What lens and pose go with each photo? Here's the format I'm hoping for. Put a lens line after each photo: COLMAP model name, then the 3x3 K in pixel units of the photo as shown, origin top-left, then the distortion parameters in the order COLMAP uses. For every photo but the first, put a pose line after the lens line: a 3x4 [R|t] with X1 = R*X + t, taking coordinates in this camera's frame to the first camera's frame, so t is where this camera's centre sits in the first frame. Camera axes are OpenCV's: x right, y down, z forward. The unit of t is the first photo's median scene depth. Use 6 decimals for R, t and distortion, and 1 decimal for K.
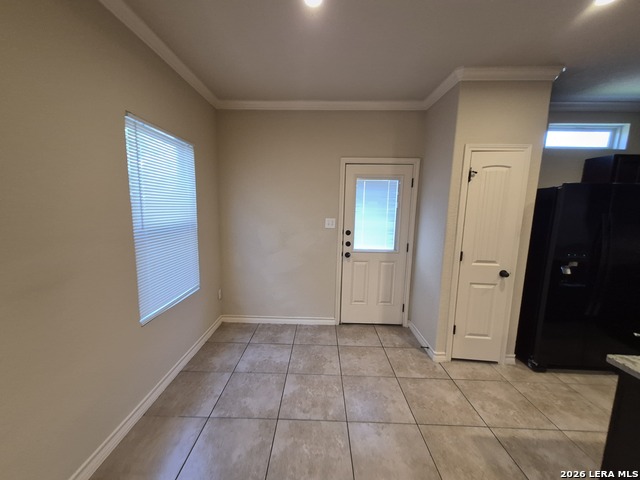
lens RADIAL K [[251.4, 0, 315.2], [0, 251.4, 242.8], [0, 0, 1]] dist [0.009100, -0.000497]
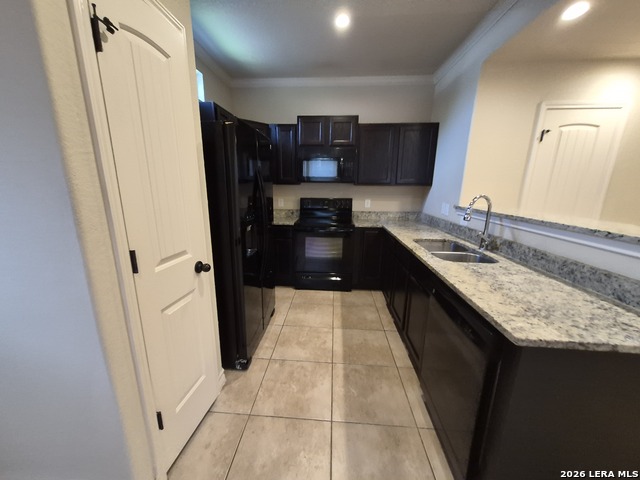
lens RADIAL K [[251.4, 0, 315.2], [0, 251.4, 242.8], [0, 0, 1]] dist [0.009100, -0.000497]
pose [[0.048006, -0.246727, 0.967895, 0.216384], [0.130401, 0.962267, 0.238825, -0.033929], [-0.990298, 0.114749, 0.078368, 0.686443]]
